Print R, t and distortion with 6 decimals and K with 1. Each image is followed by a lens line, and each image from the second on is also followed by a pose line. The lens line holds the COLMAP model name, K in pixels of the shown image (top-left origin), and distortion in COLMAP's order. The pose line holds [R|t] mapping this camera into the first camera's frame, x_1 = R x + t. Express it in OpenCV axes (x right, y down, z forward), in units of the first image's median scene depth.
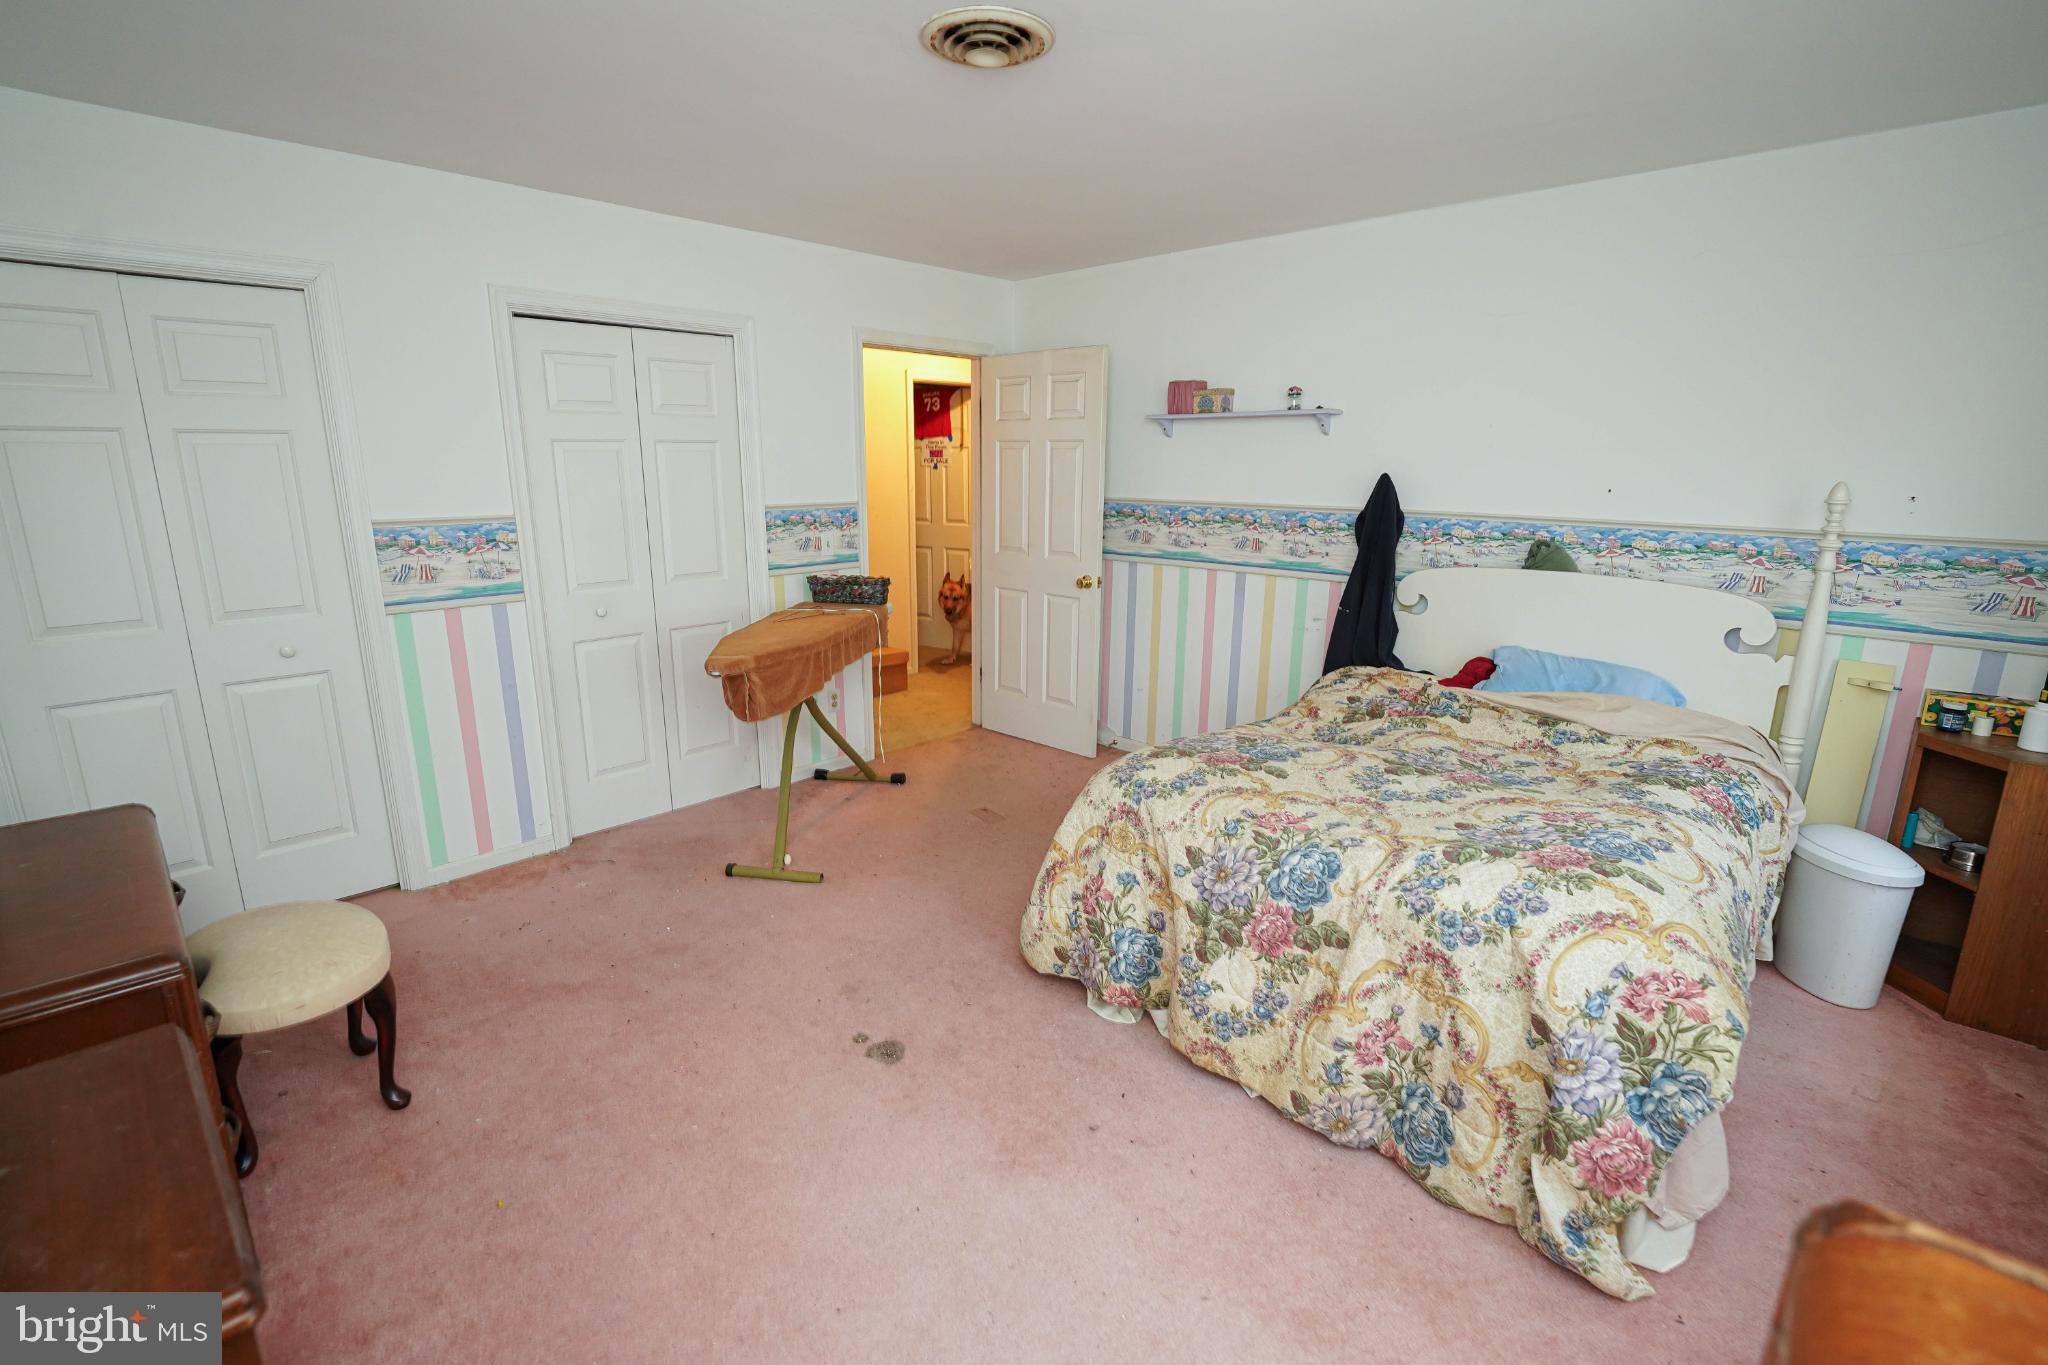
lens RADIAL K [[892.4, 0, 1007.9], [0, 892.4, 677.0], [0, 0, 1]] dist [-0.013138, 0.001110]
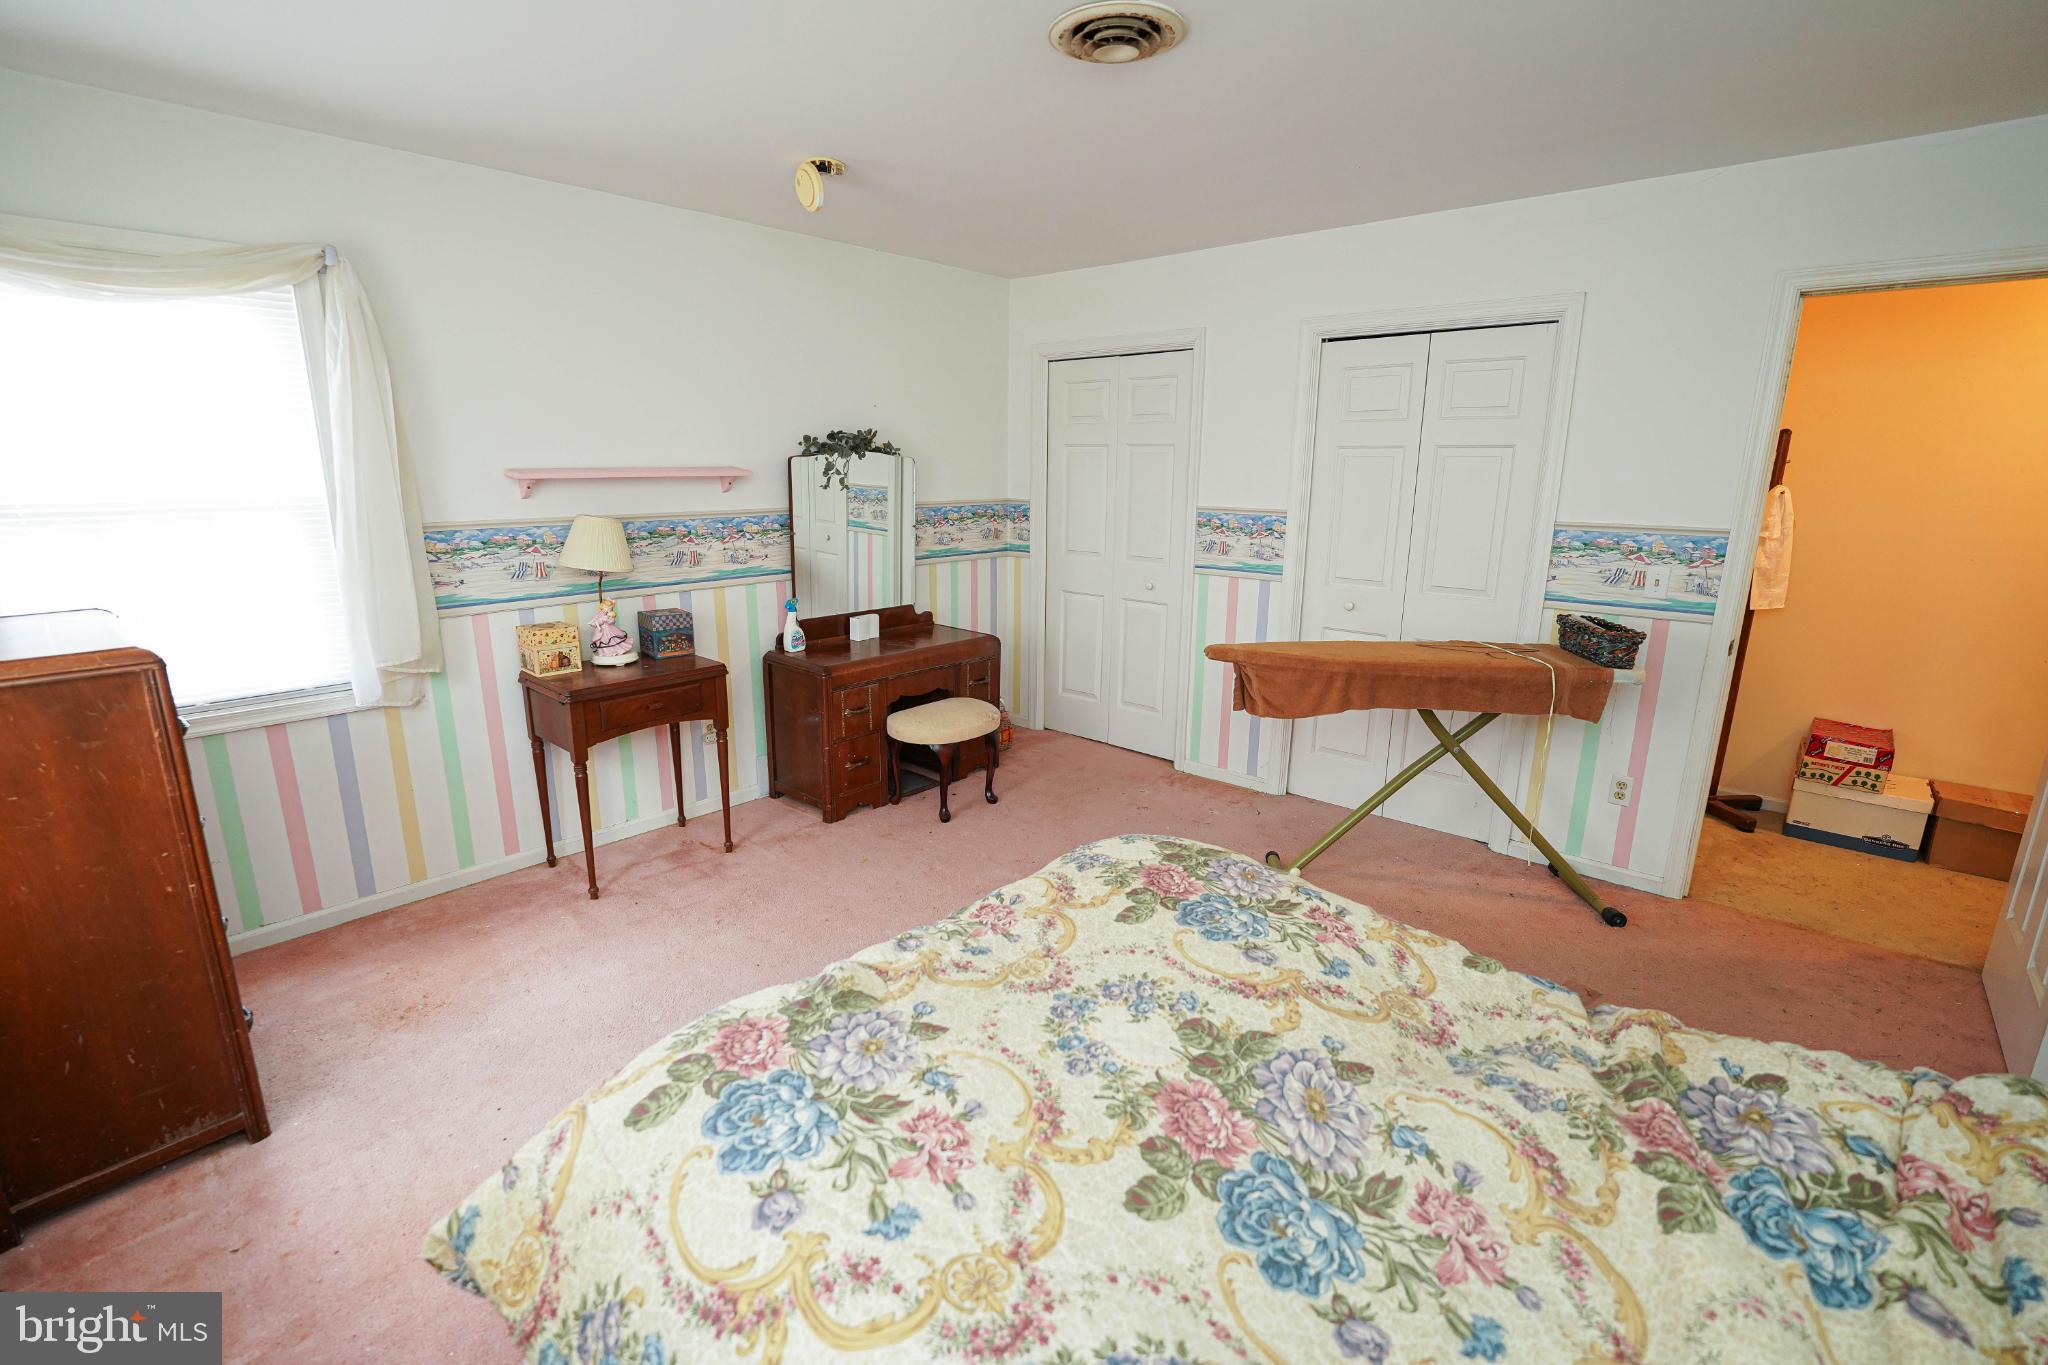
lens RADIAL K [[892.4, 0, 1009.8], [0, 892.4, 680.2], [0, 0, 1]] dist [-0.013138, 0.001110]
pose [[0.047208, 0.237249, -0.970301, 0.698546], [-0.237431, 0.946209, 0.219806, -0.148883], [0.970257, 0.220003, 0.100999, 0.595544]]
